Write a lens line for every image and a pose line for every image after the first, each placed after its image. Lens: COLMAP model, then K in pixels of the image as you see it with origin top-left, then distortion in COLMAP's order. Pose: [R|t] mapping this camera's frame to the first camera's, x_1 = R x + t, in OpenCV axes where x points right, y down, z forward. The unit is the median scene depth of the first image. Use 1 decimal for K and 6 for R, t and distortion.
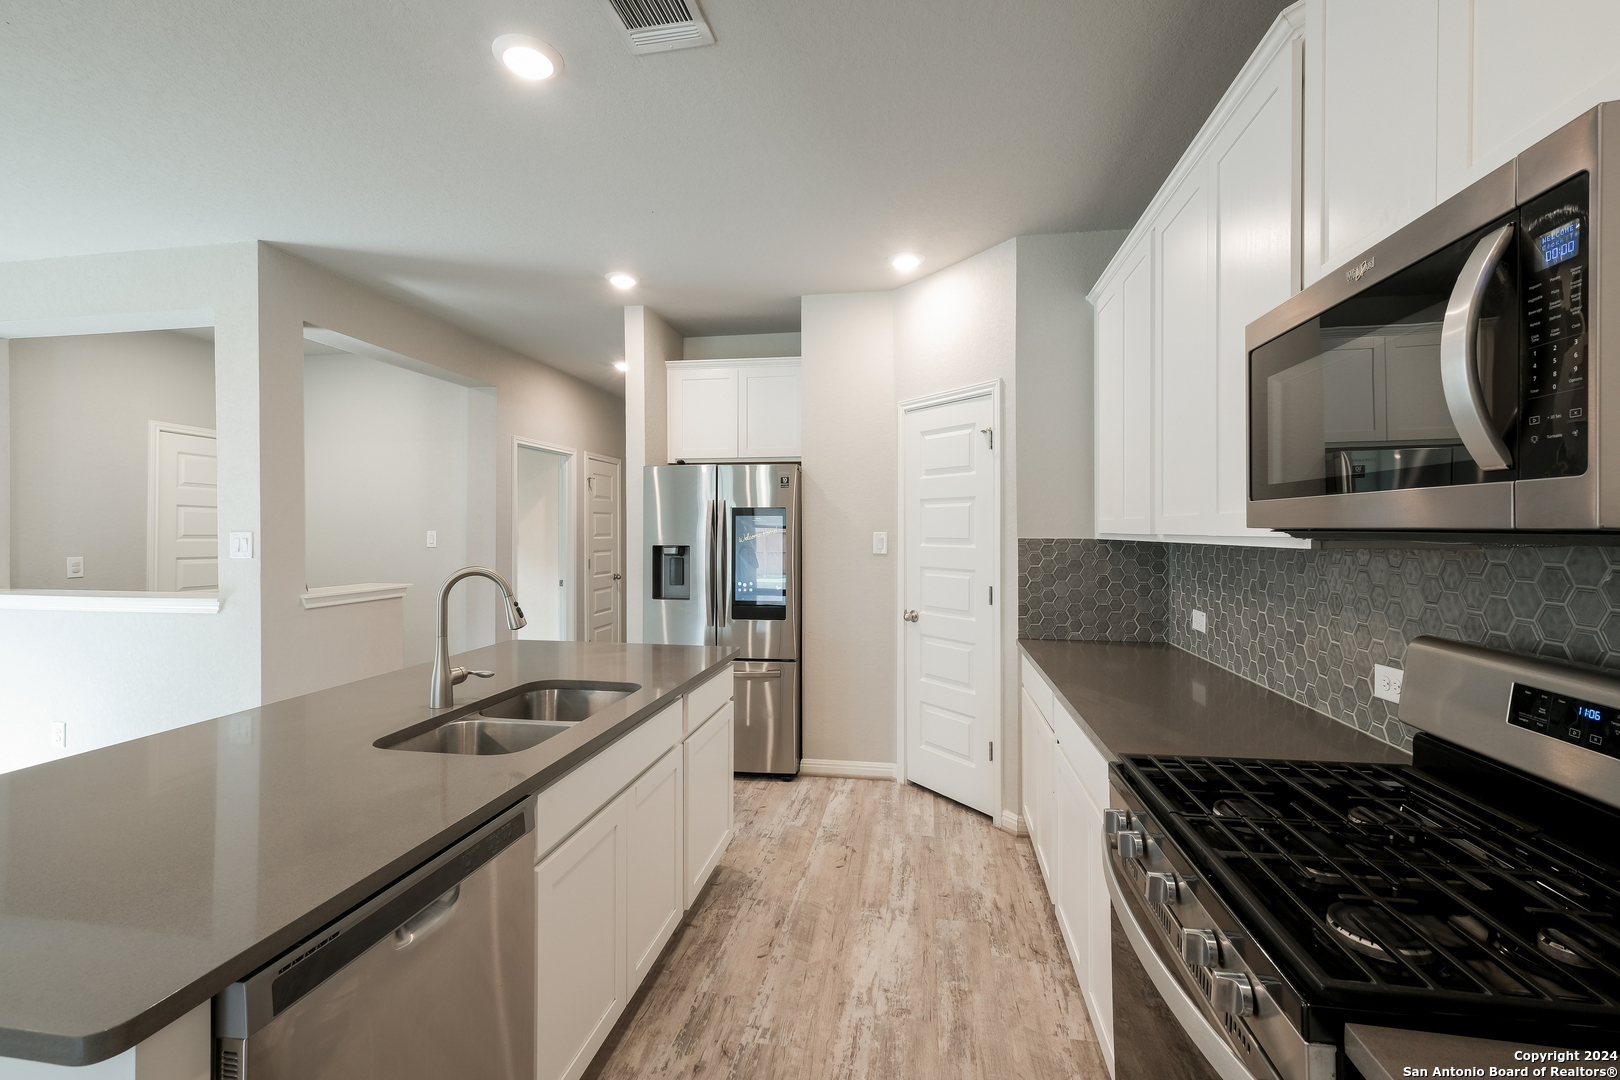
lens RADIAL K [[692.5, 0, 803.9], [0, 692.5, 531.2], [0, 0, 1]] dist [0.003650, 0.000123]
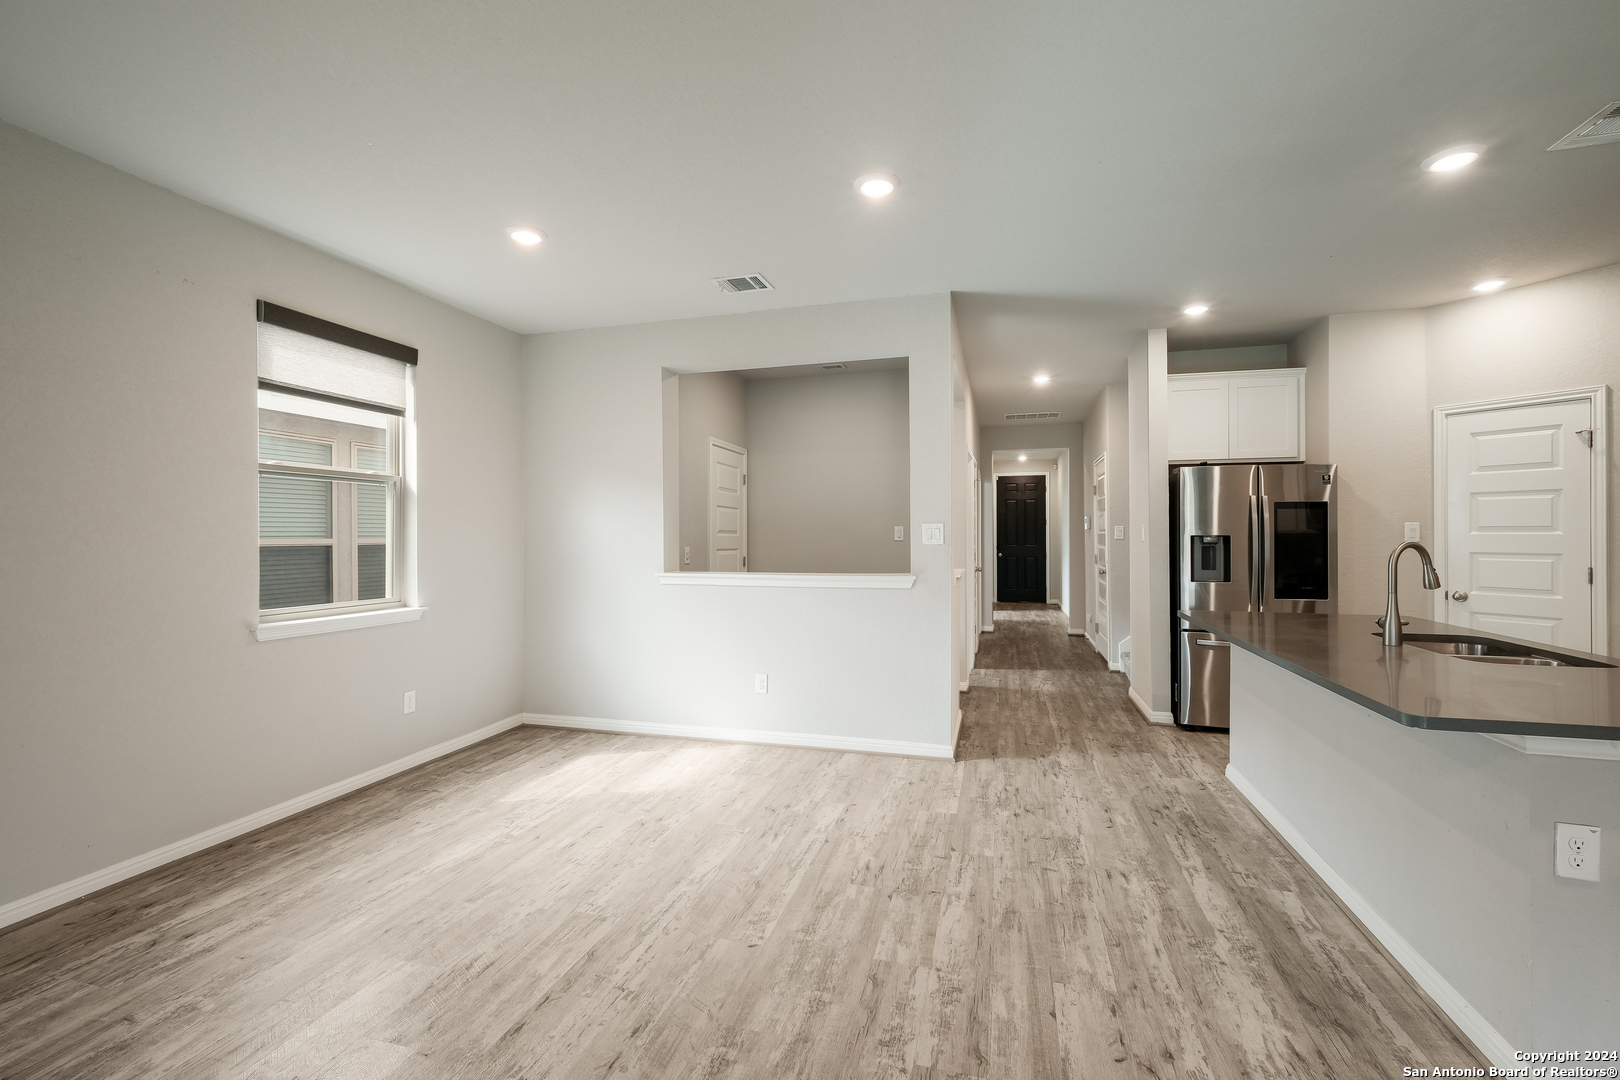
lens RADIAL K [[692.5, 0, 808.7], [0, 692.5, 537.7], [0, 0, 1]] dist [0.003650, 0.000123]
pose [[0.995110, -0.003549, -0.098713, -0.859868], [0.004173, 0.999973, 0.006122, 0.017107], [0.098688, -0.006504, 0.995097, -0.256581]]
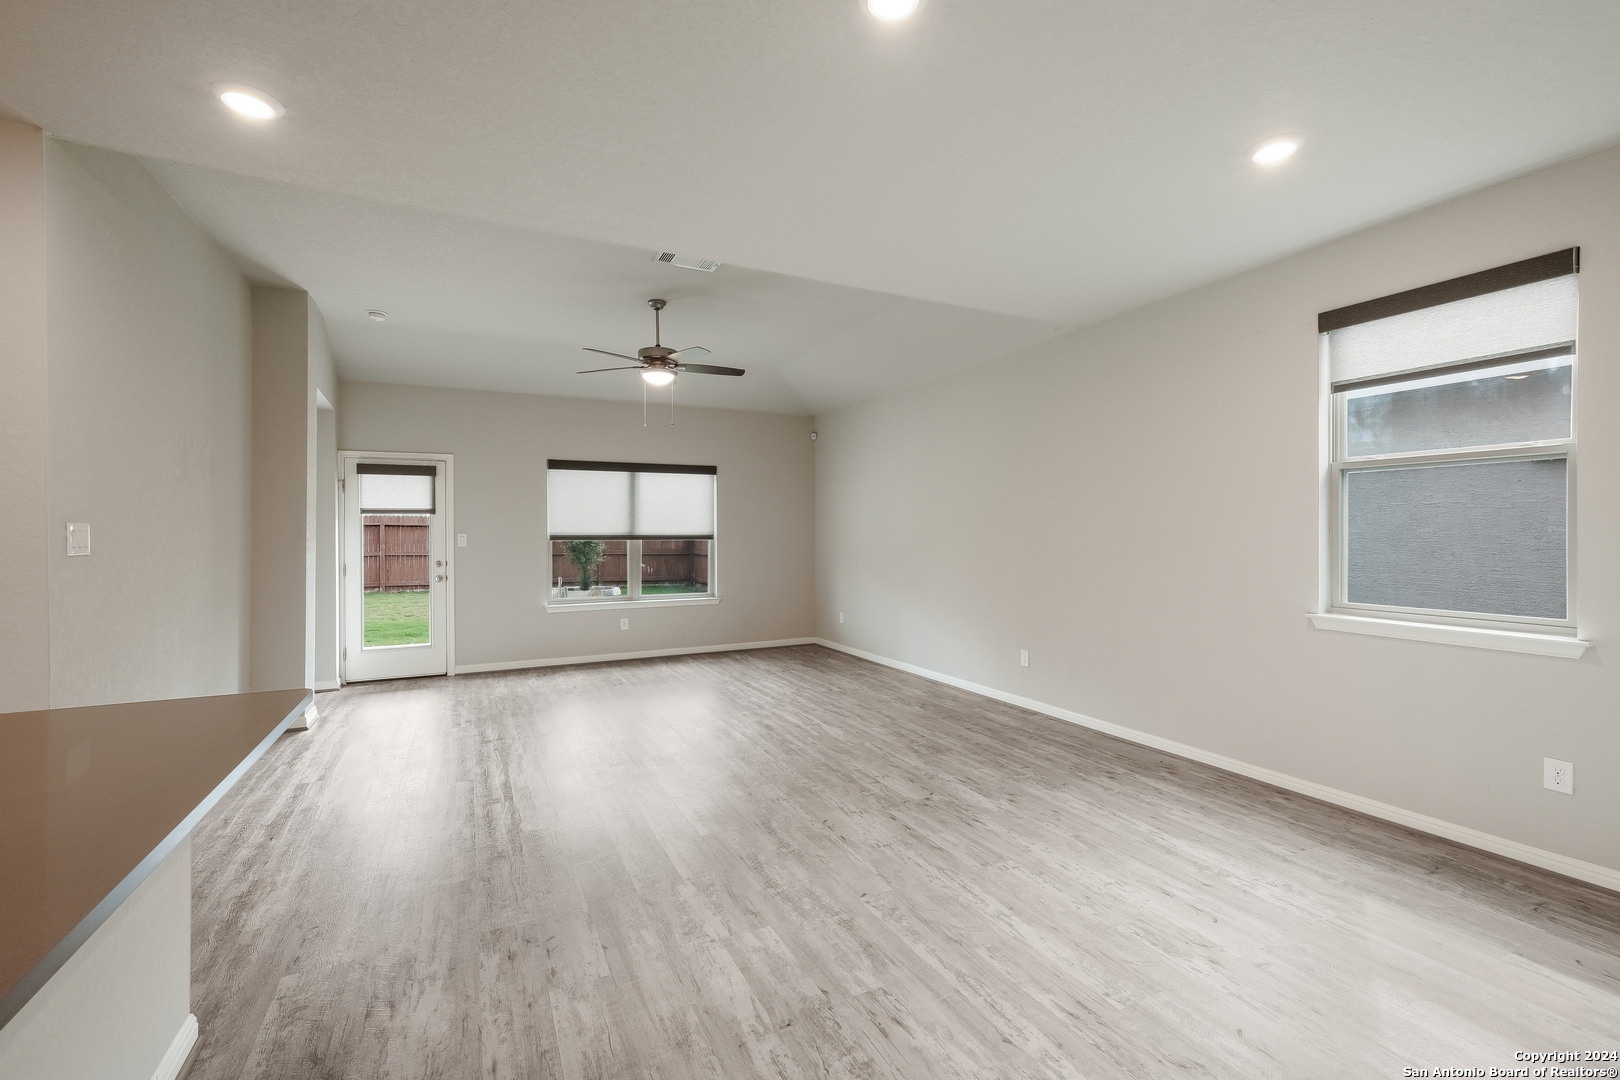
lens RADIAL K [[692.5, 0, 809.8], [0, 692.5, 536.2], [0, 0, 1]] dist [0.003650, 0.000123]
pose [[-0.802536, 0.004426, -0.596588, -0.492308], [0.005150, 0.999987, 0.000492, 0.019271], [0.596582, -0.002678, -0.802548, 0.941615]]
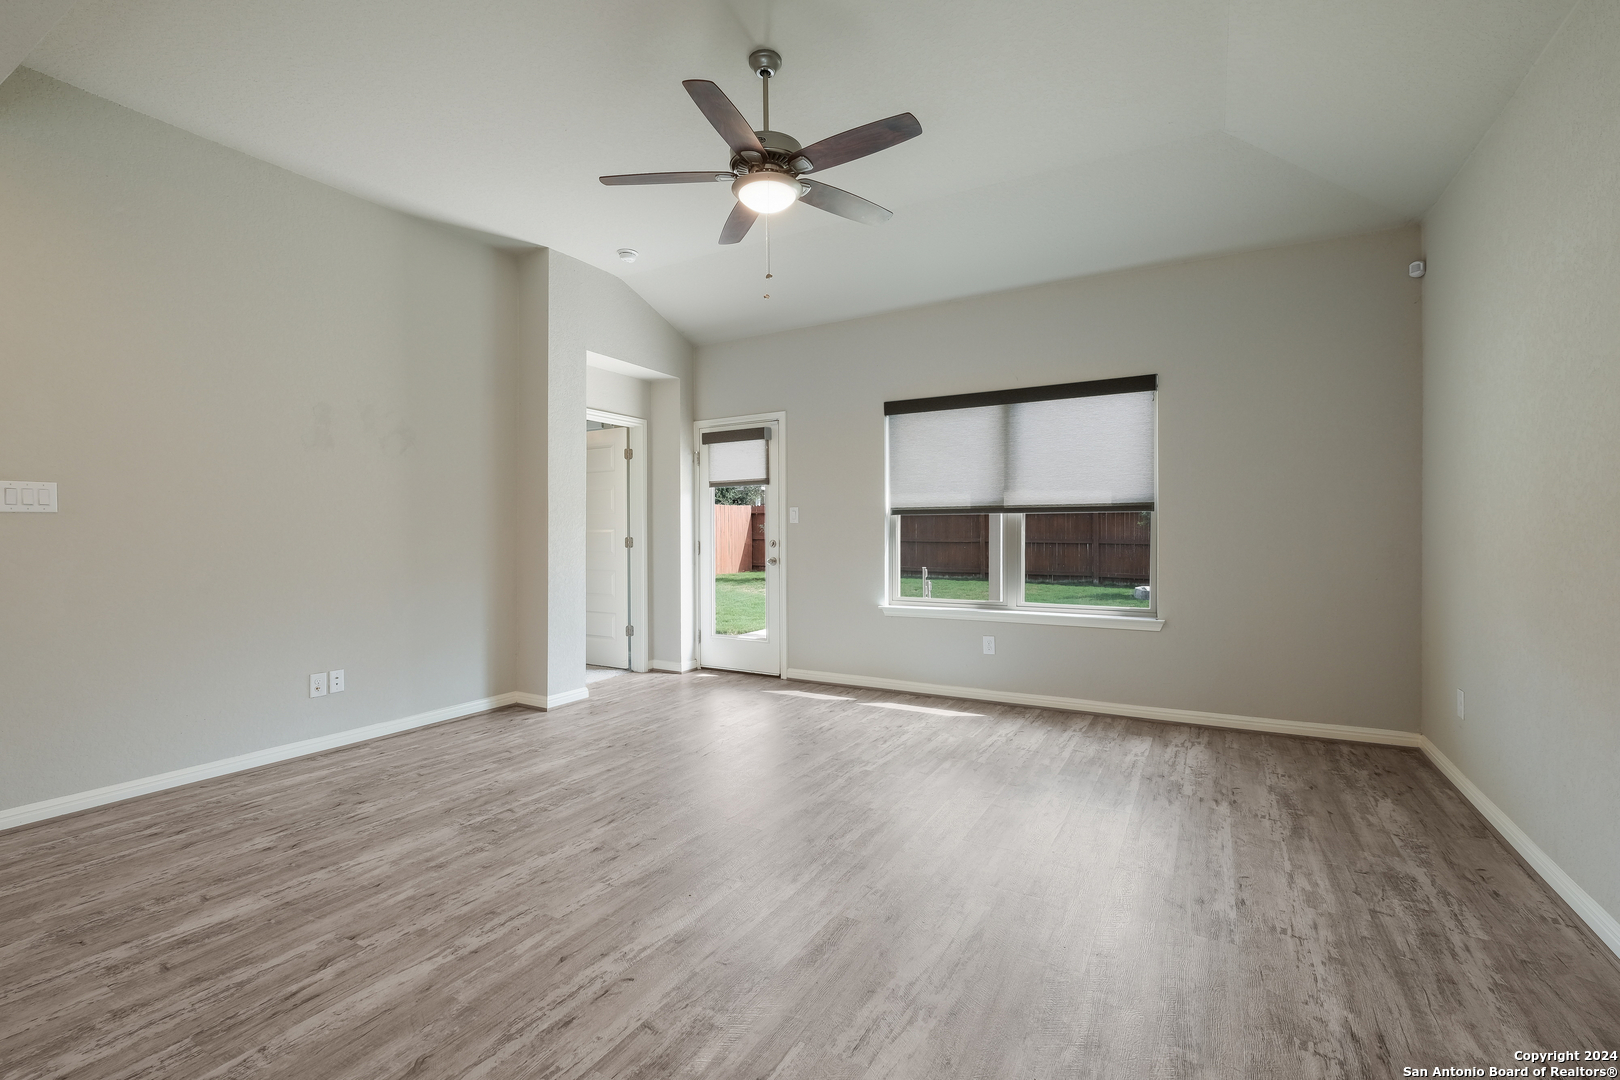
lens RADIAL K [[692.5, 0, 821.3], [0, 692.5, 515.5], [0, 0, 1]] dist [0.003650, 0.000123]
pose [[-0.946238, 0.012723, 0.323220, -1.419564], [0.005494, 0.999714, -0.023267, 0.063646], [-0.323424, -0.020240, -0.946038, 0.295551]]
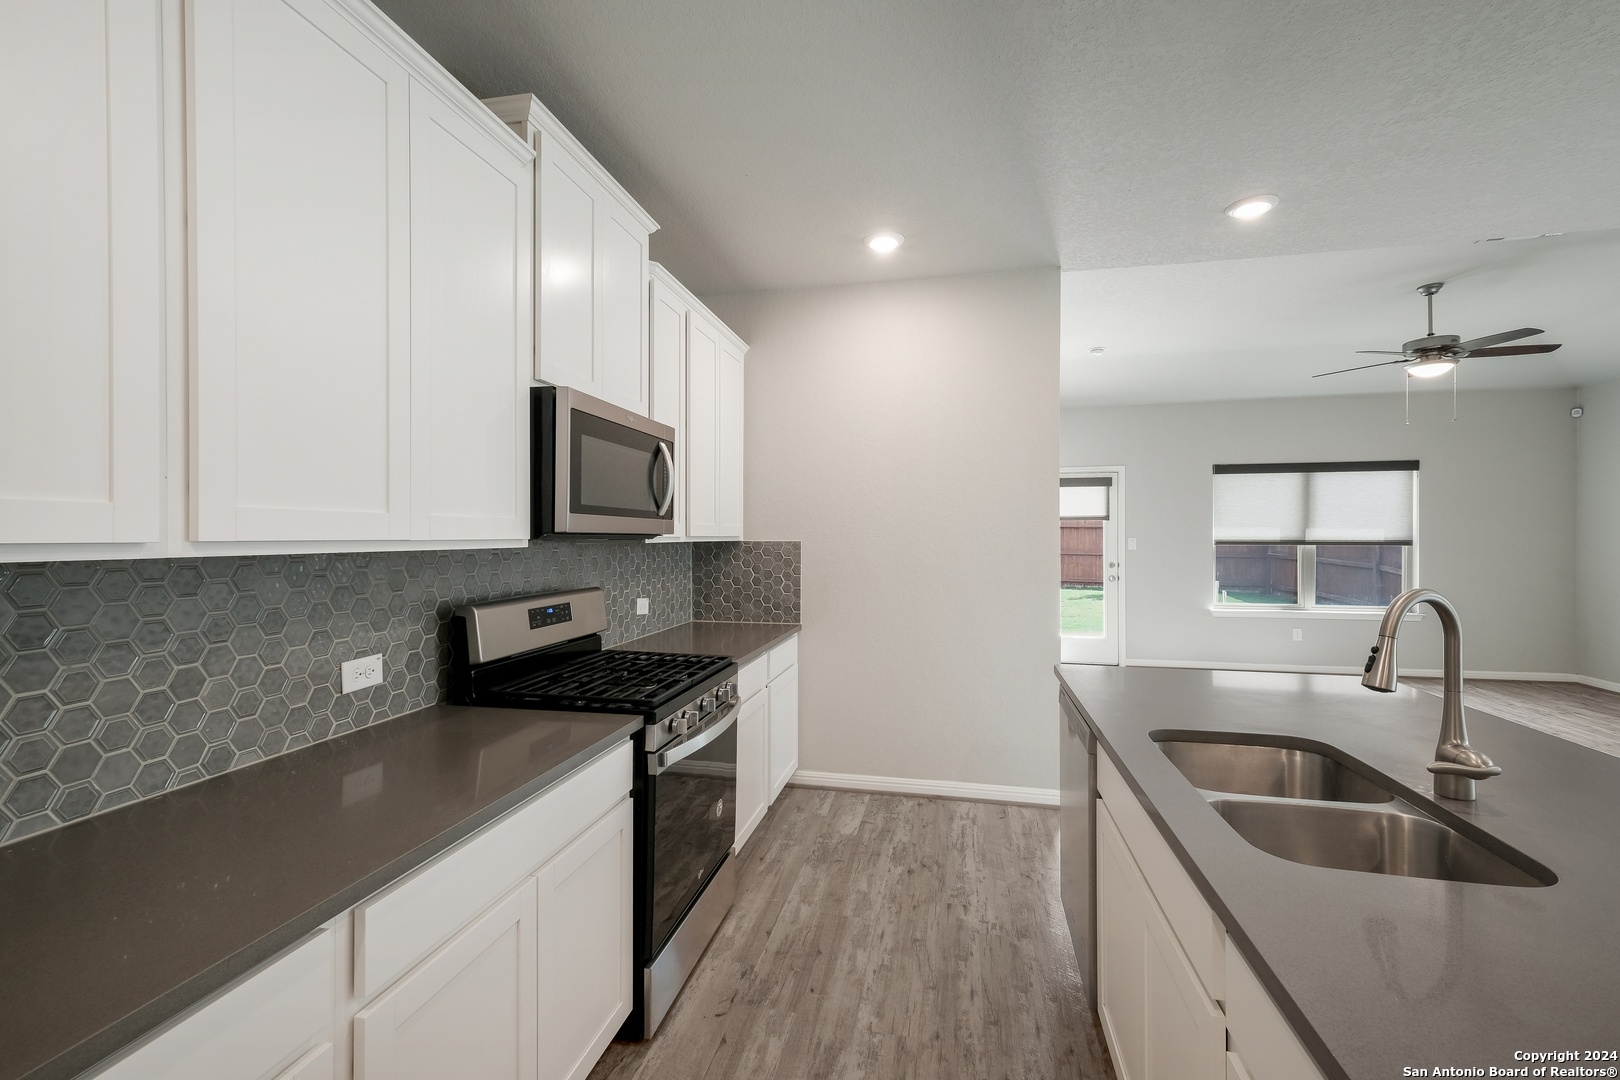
lens RADIAL K [[692.5, 0, 801.1], [0, 692.5, 540.9], [0, 0, 1]] dist [0.003650, 0.000123]
pose [[-0.999191, -0.000081, 0.040204, 0.045251], [0.000242, 0.999968, 0.008035, 0.000057], [-0.040204, 0.008038, -0.999159, 0.959054]]
